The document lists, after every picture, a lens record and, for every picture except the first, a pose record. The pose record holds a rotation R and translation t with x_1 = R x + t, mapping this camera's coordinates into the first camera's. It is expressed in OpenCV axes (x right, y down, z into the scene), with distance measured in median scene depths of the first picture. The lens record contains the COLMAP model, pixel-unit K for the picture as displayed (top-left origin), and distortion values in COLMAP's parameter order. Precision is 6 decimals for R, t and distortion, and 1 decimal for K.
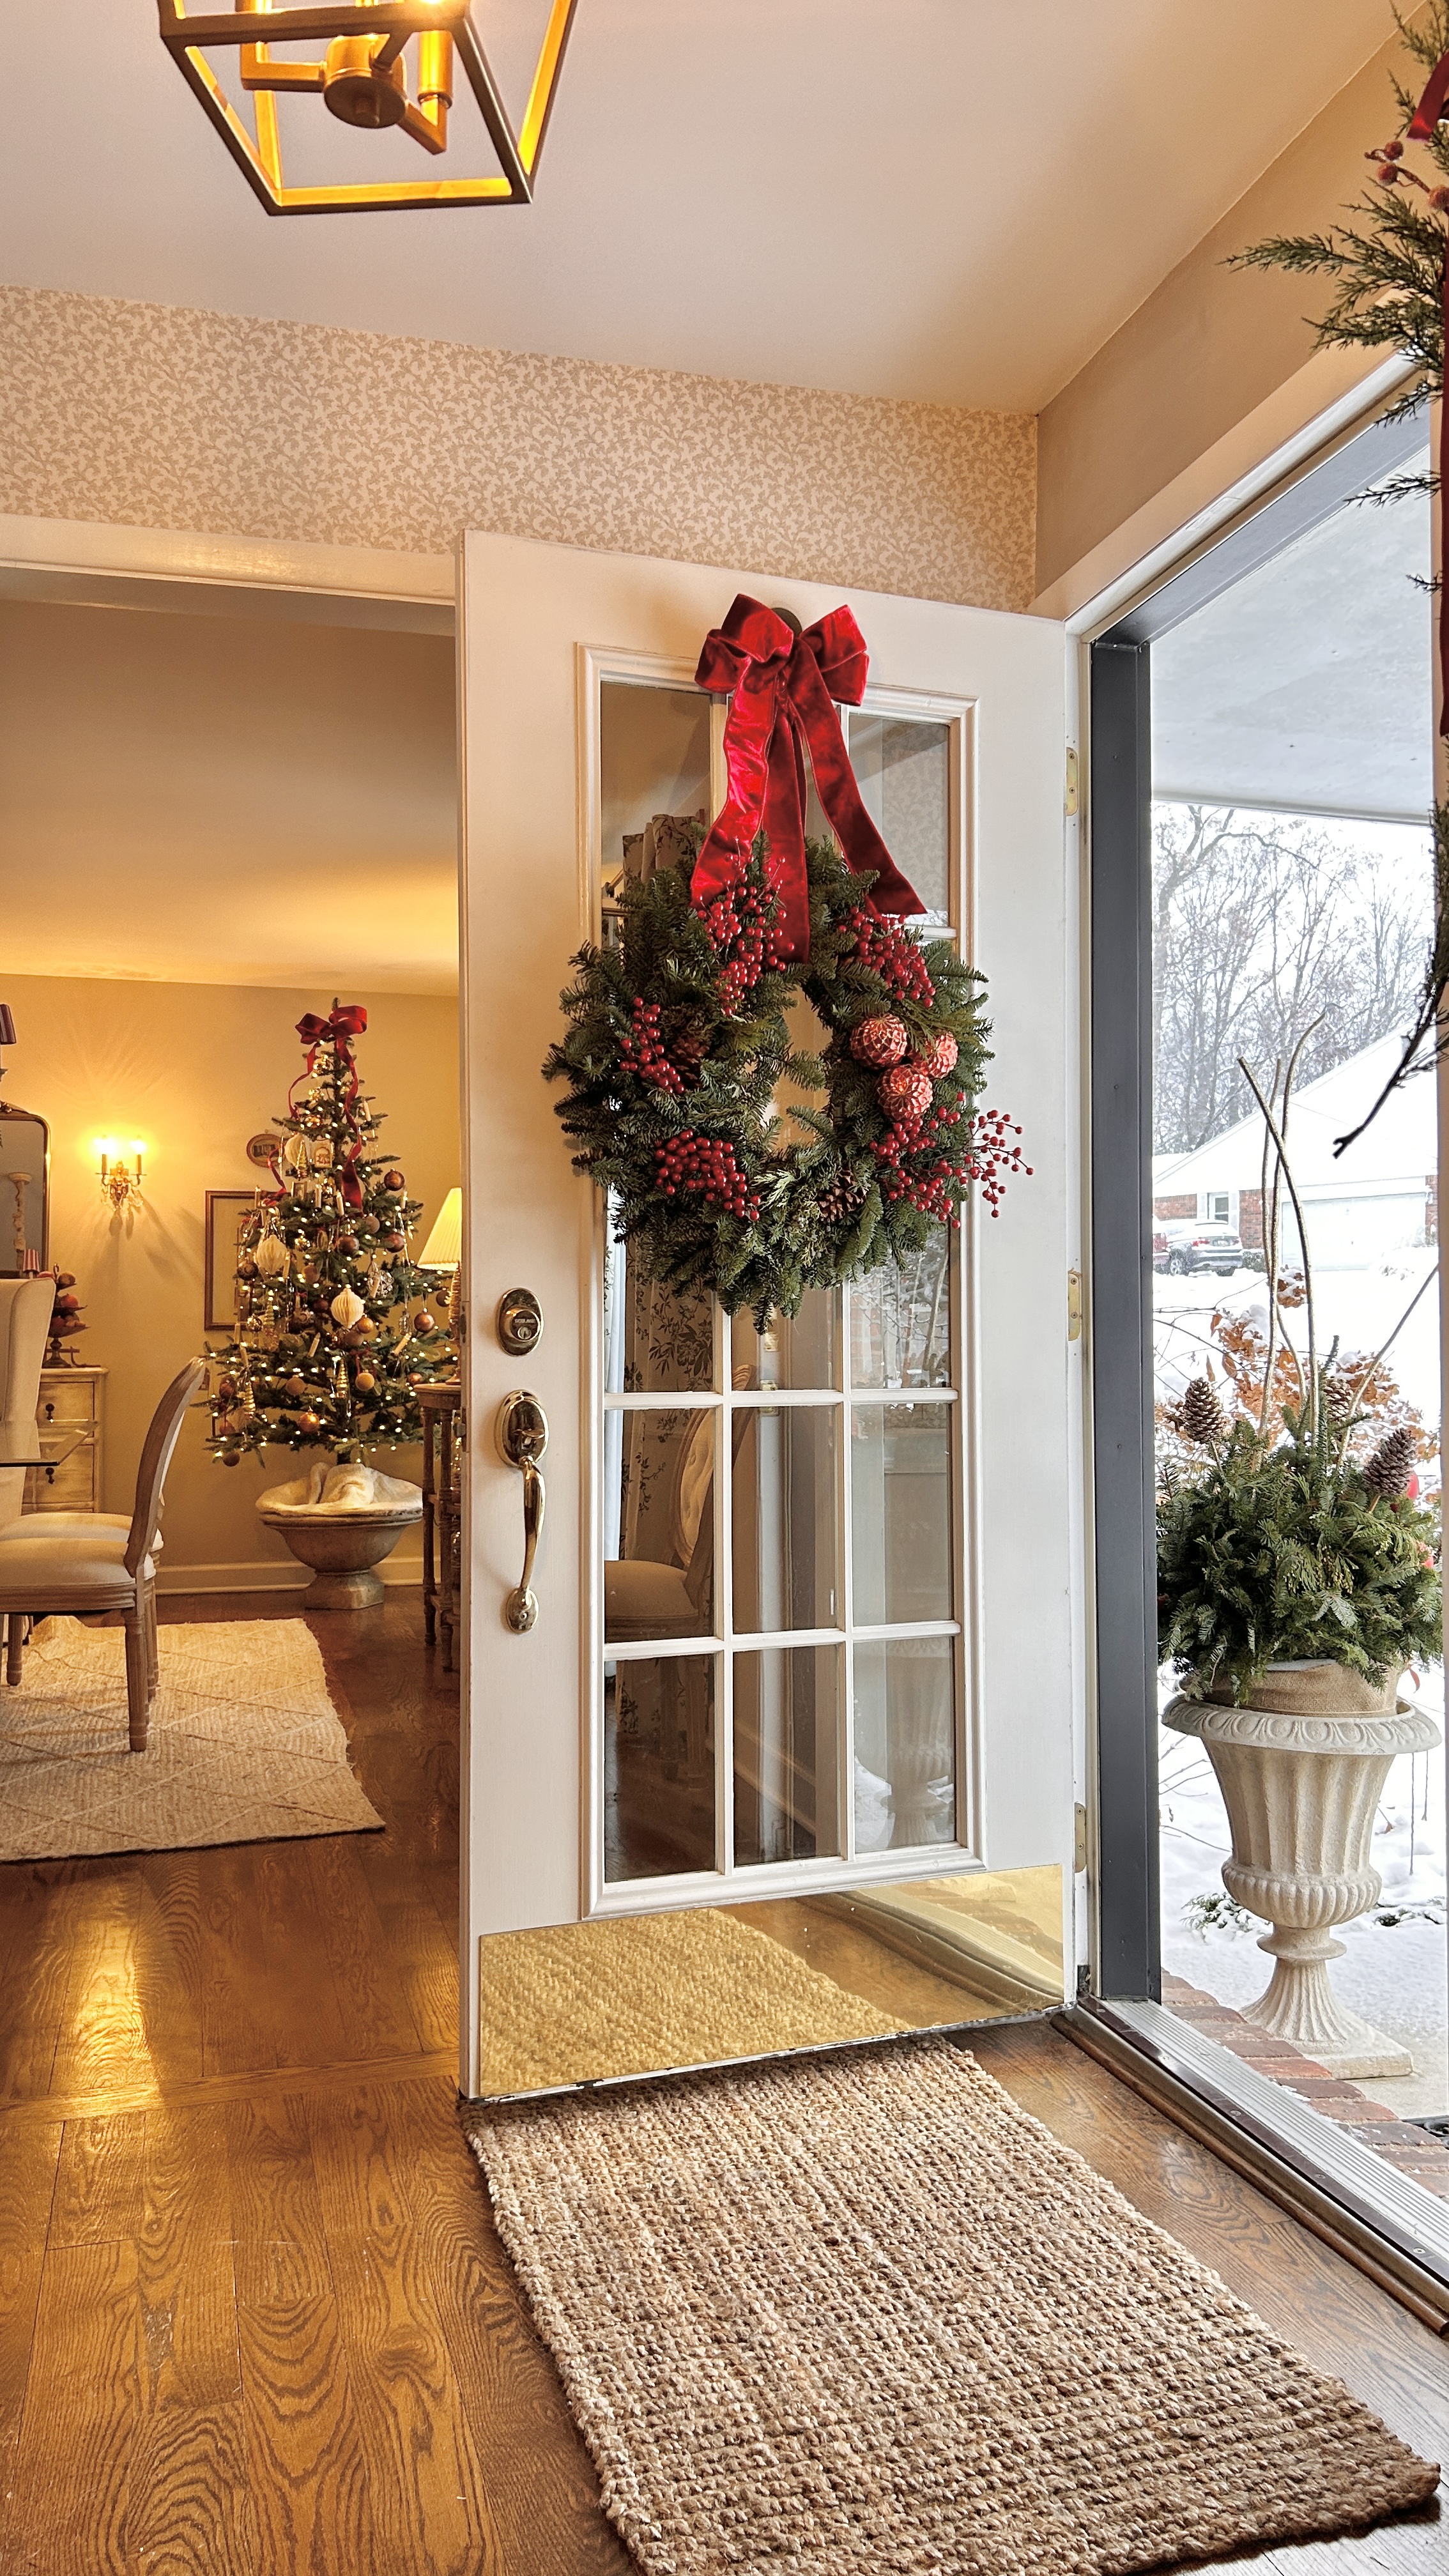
lens RADIAL K [[1929.8, 0, 726.9], [0, 1929.8, 1306.9], [0, 0, 1]] dist [0.076555, -0.083370]
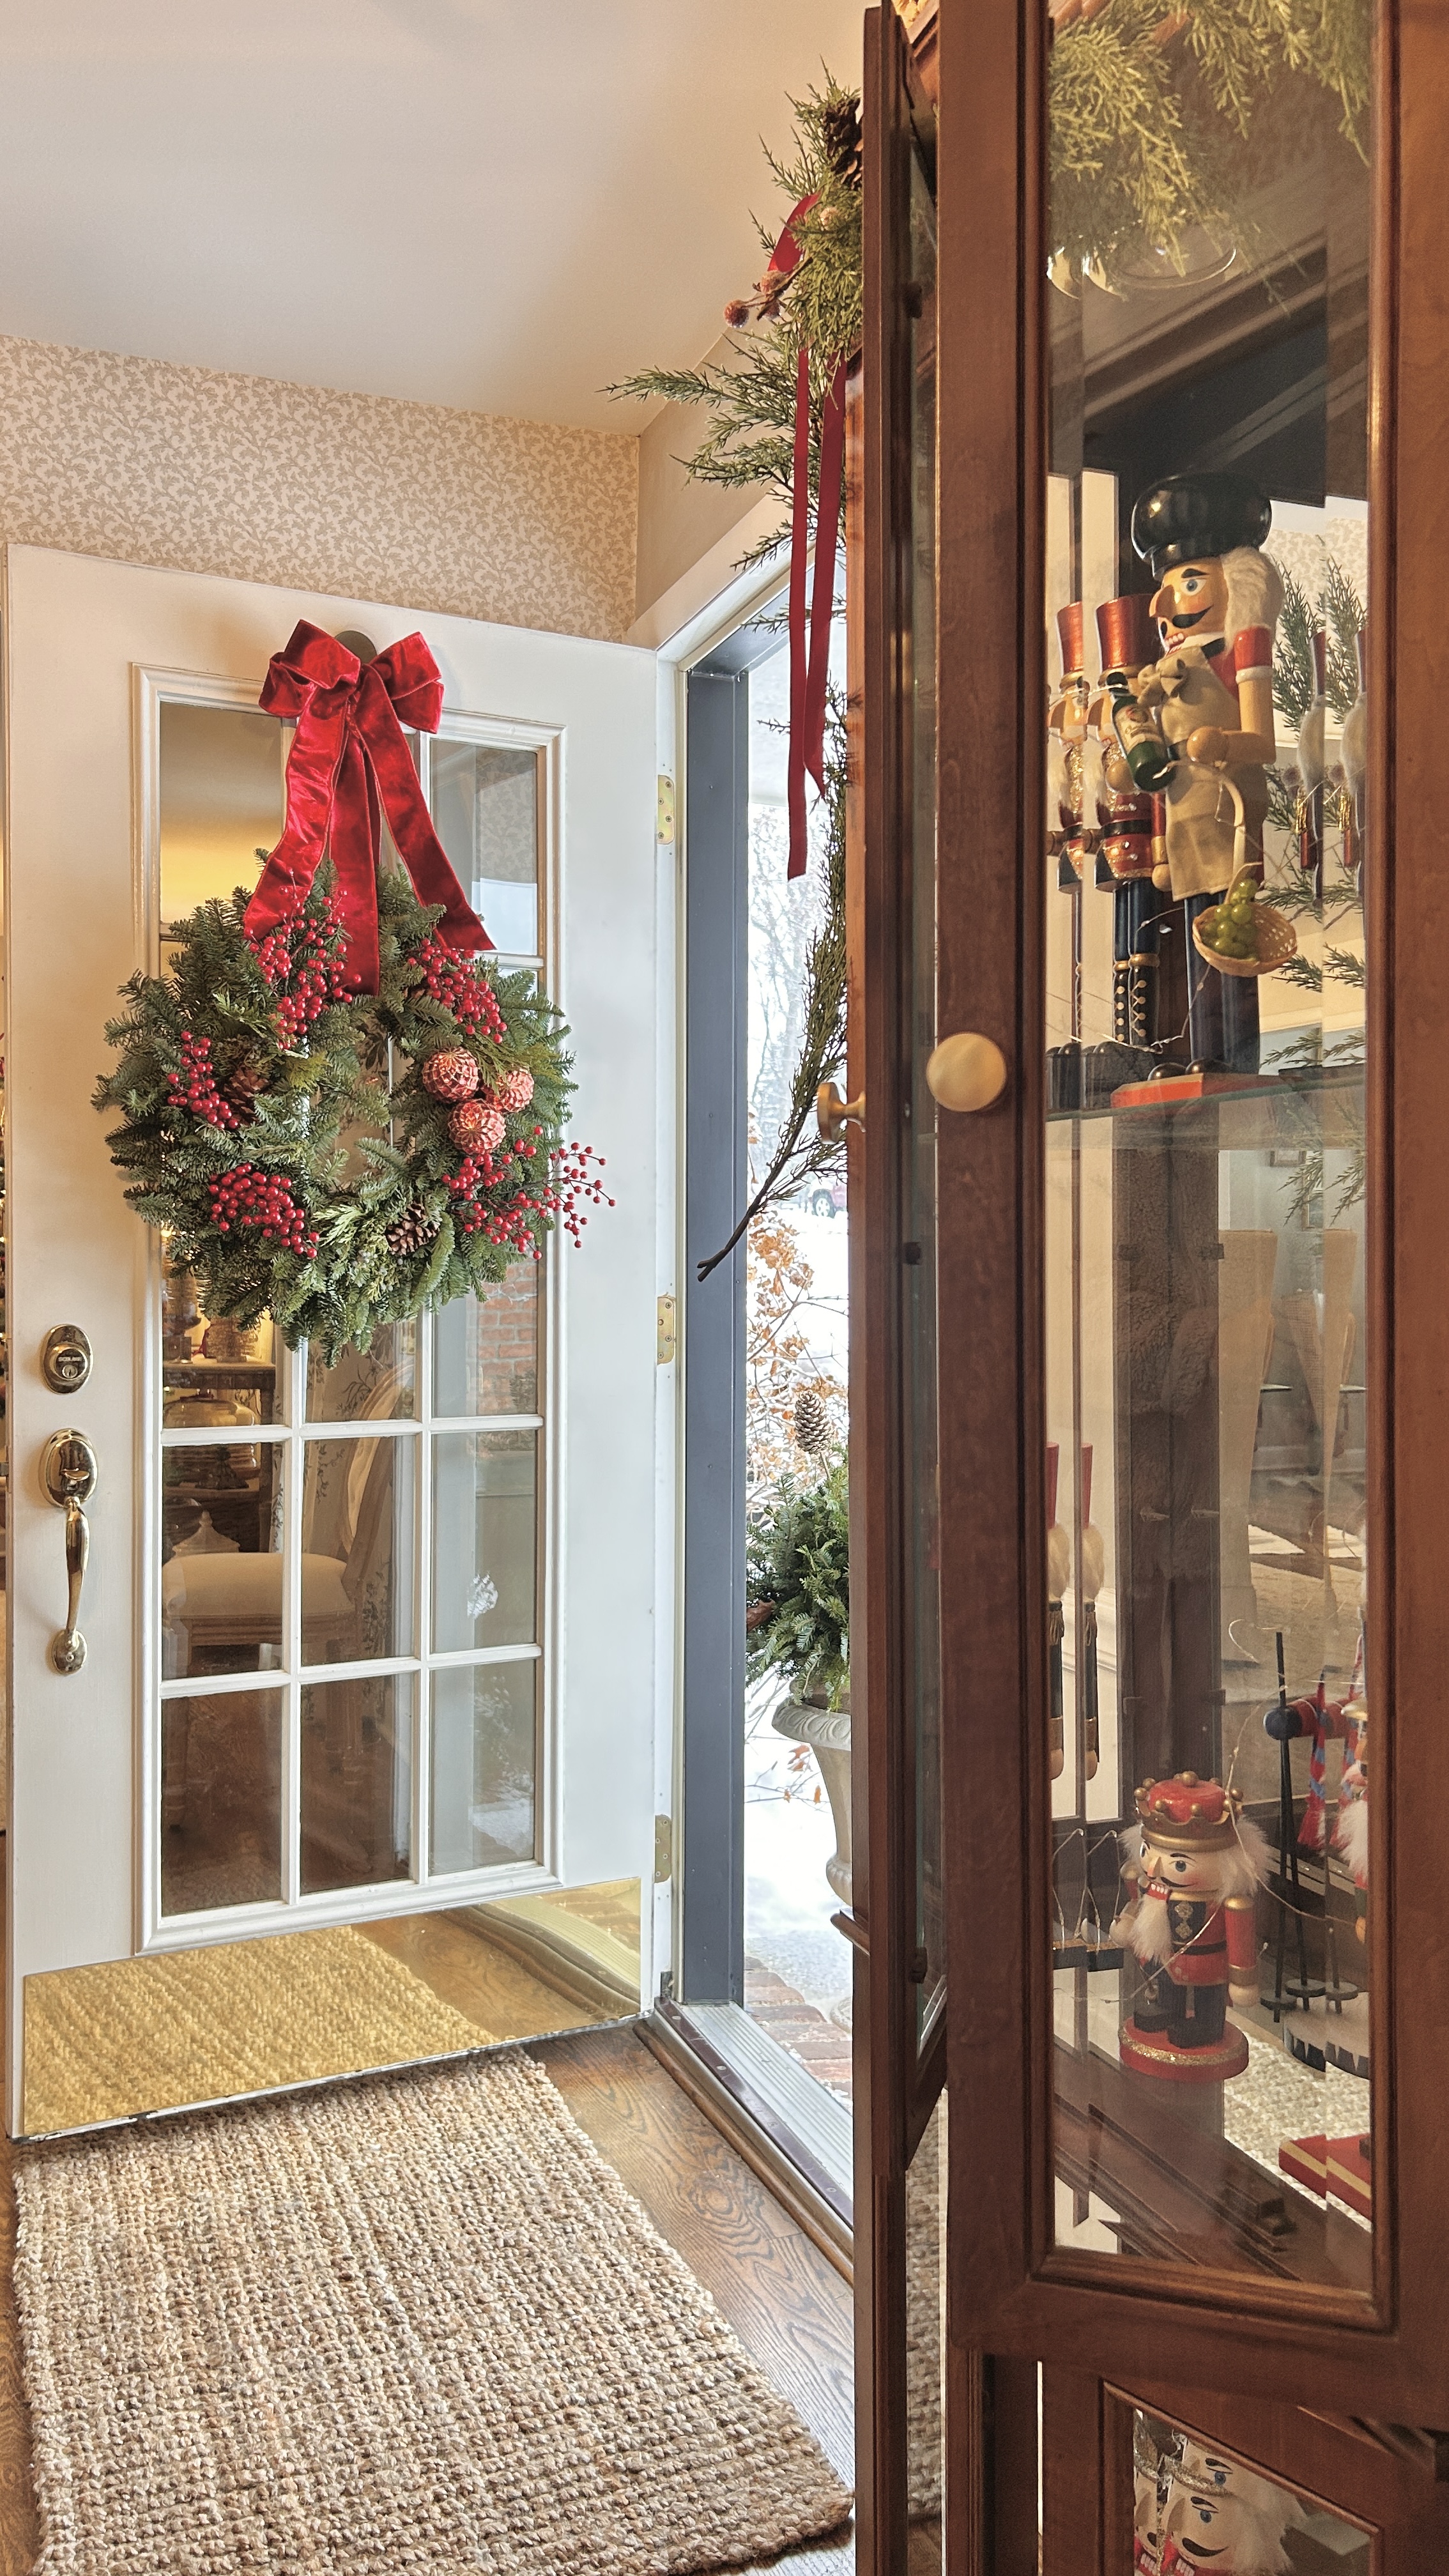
lens RADIAL K [[1929.8, 0, 714.7], [0, 1929.8, 1303.0], [0, 0, 1]] dist [0.076555, -0.083370]
pose [[0.995800, 0.005973, 0.091356, 0.125140], [-0.009090, 0.999389, 0.033744, -0.054940], [-0.091099, -0.034433, 0.995246, -0.013051]]
